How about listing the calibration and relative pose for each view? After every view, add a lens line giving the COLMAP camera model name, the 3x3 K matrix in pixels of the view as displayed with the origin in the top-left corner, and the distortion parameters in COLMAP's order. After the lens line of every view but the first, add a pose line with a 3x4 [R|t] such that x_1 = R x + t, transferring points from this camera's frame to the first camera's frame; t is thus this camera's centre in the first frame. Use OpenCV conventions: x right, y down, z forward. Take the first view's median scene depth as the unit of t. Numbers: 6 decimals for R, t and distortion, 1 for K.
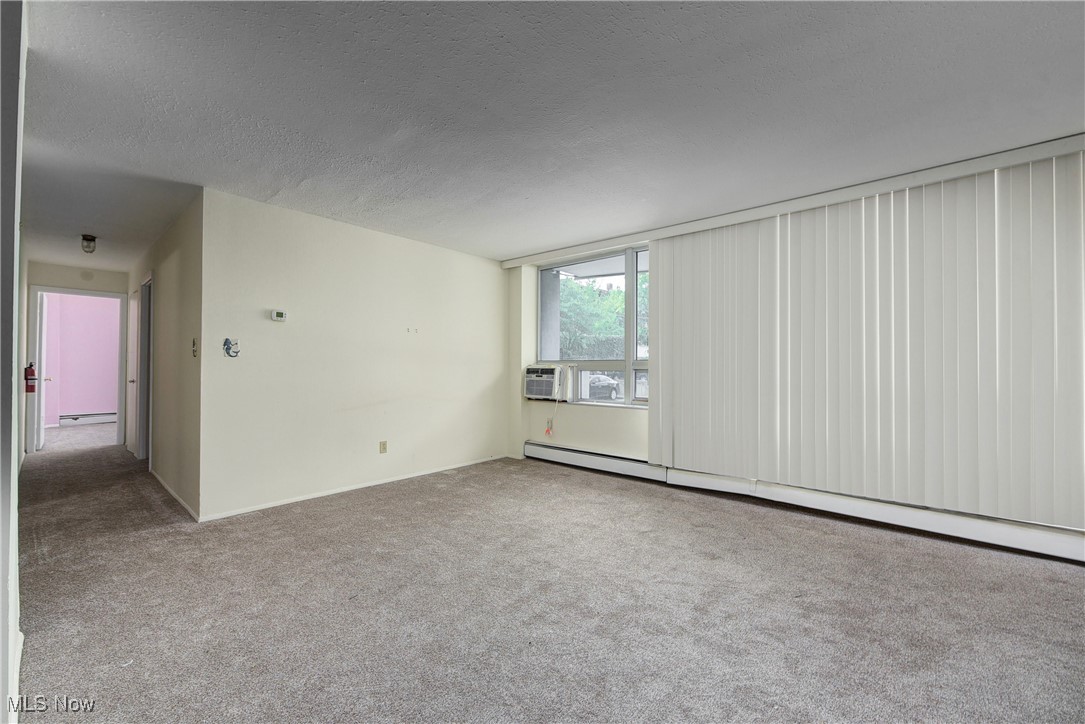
lens RADIAL K [[434.4, 0, 549.6], [0, 434.4, 365.1], [0, 0, 1]] dist [-0.007599, -0.001084]
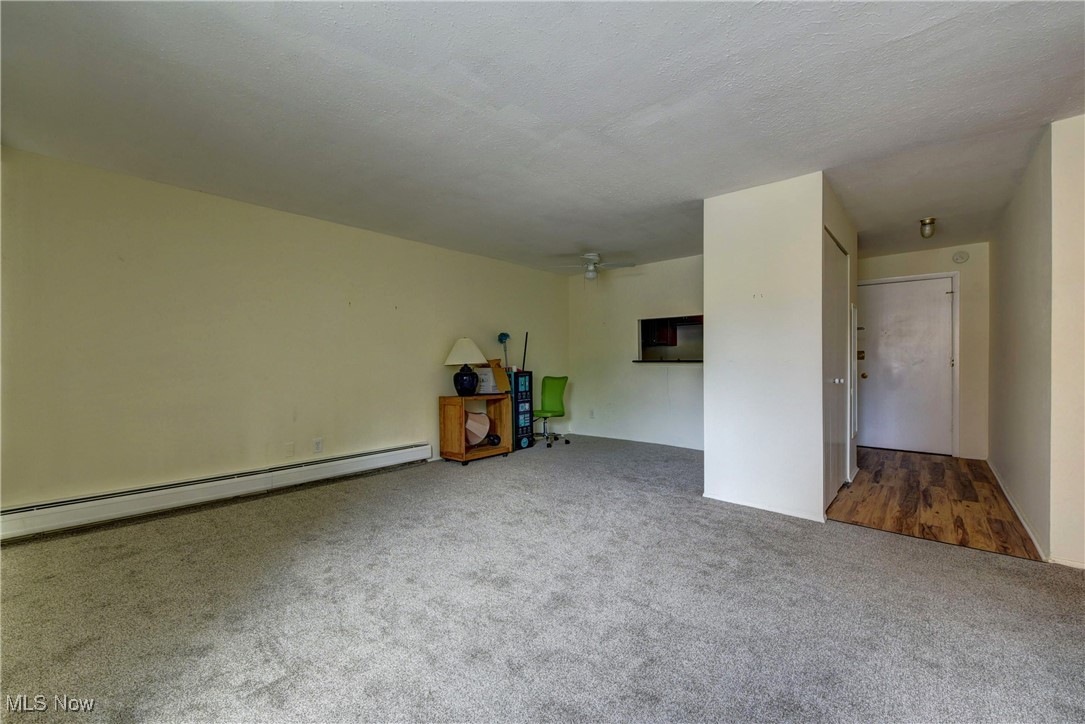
lens RADIAL K [[434.4, 0, 544.4], [0, 434.4, 358.4], [0, 0, 1]] dist [-0.007599, -0.001084]
pose [[-0.999865, -0.001941, 0.016292, -0.057842], [-0.002085, 0.999959, -0.008845, 0.004389], [-0.016274, -0.008877, -0.999828, 0.976709]]
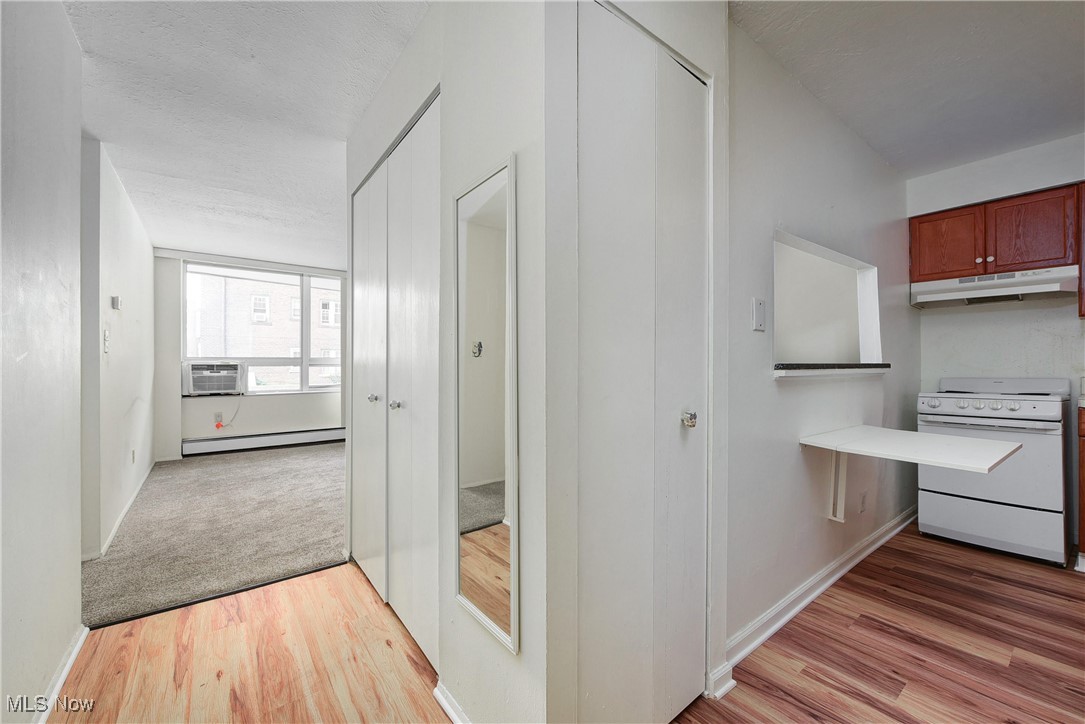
lens RADIAL K [[434.4, 0, 547.8], [0, 434.4, 363.6], [0, 0, 1]] dist [-0.007599, -0.001084]
pose [[0.202338, -0.003267, 0.979310, -0.903378], [-0.004968, 0.999978, 0.004362, -0.003405], [-0.979303, -0.005748, 0.202317, 0.012659]]
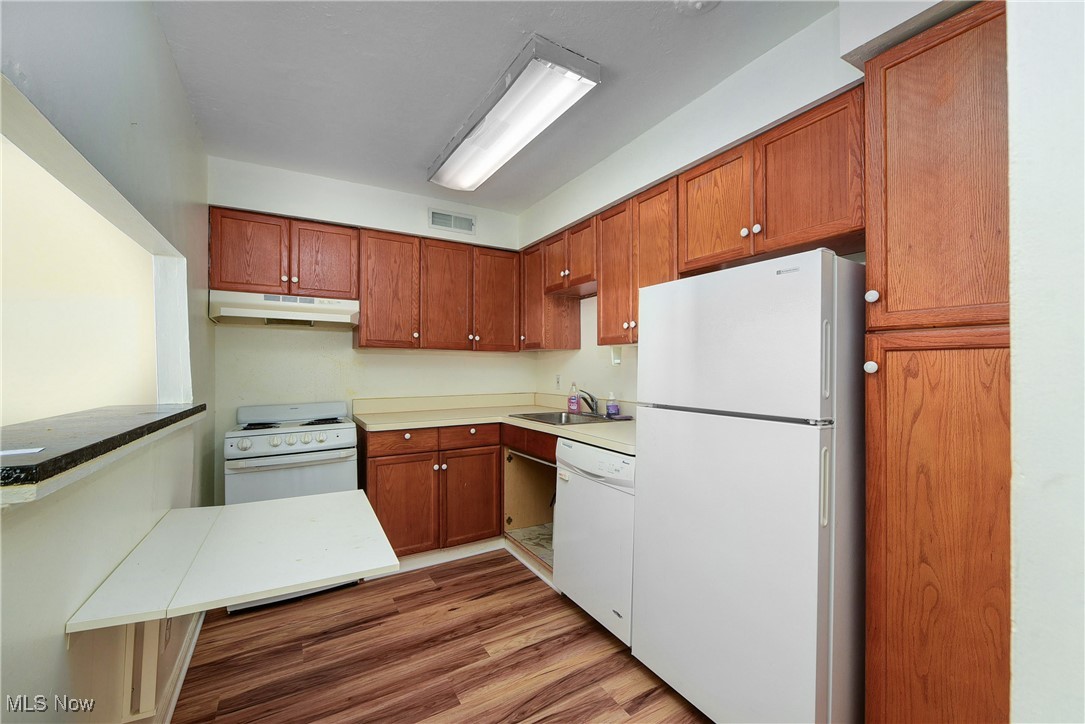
lens RADIAL K [[434.4, 0, 543.7], [0, 434.4, 362.3], [0, 0, 1]] dist [-0.007599, -0.001084]
pose [[-0.948333, -0.001154, 0.317275, -0.696678], [-0.005894, 0.999885, -0.013979, -0.032926], [-0.317222, -0.015127, -0.948231, -0.033625]]
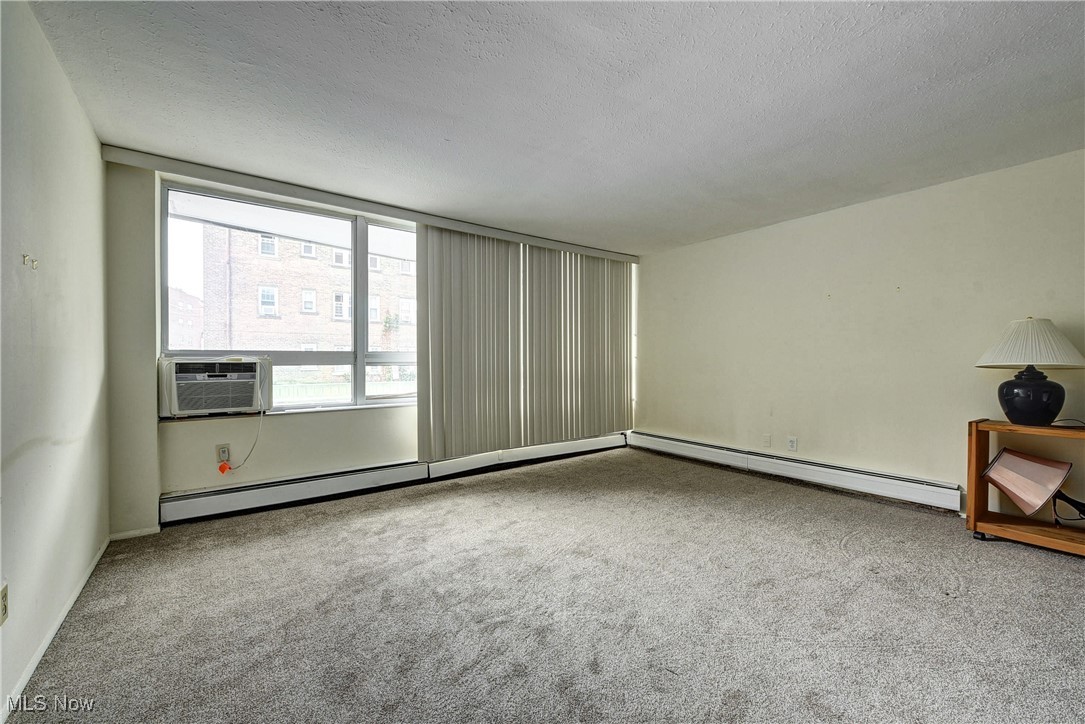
lens RADIAL K [[434.4, 0, 545.2], [0, 434.4, 363.1], [0, 0, 1]] dist [-0.007599, -0.001084]
pose [[0.213206, -0.010083, 0.976955, -0.522178], [-0.001603, 0.999942, 0.010670, 0.000478], [-0.977006, -0.003841, 0.213178, 0.449968]]
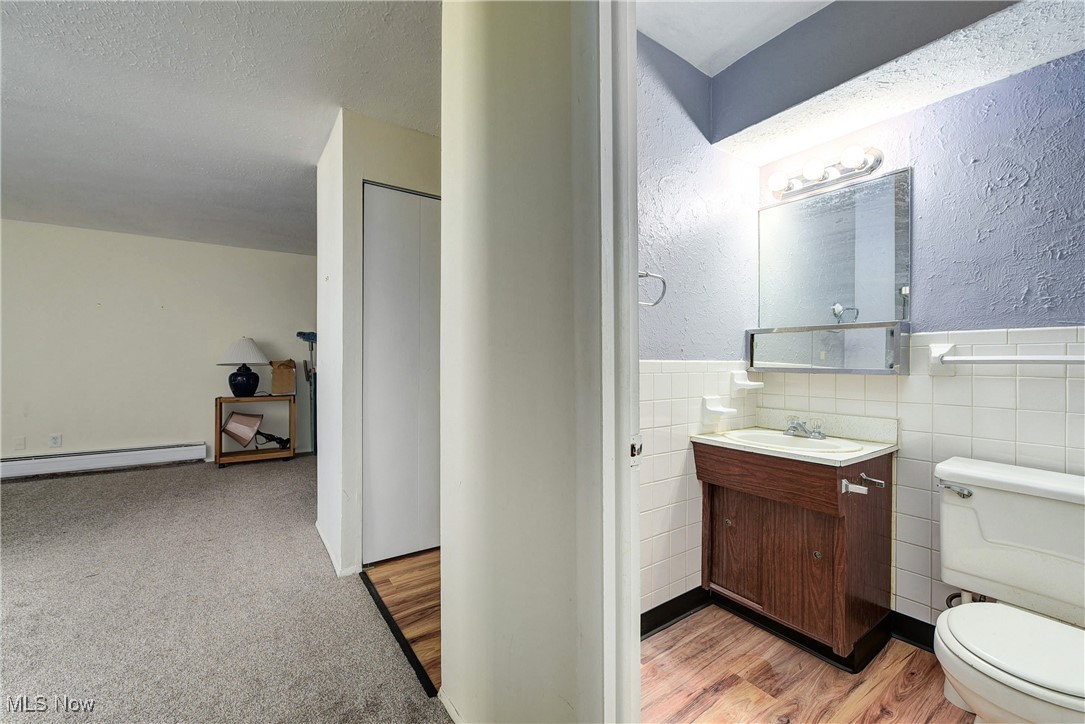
lens RADIAL K [[434.4, 0, 545.0], [0, 434.4, 362.7], [0, 0, 1]] dist [-0.007599, -0.001084]
pose [[-0.967647, -0.005132, 0.252256, -0.765949], [-0.006243, 0.999974, -0.003604, 0.005782], [-0.252231, -0.005062, -0.967654, 0.742453]]
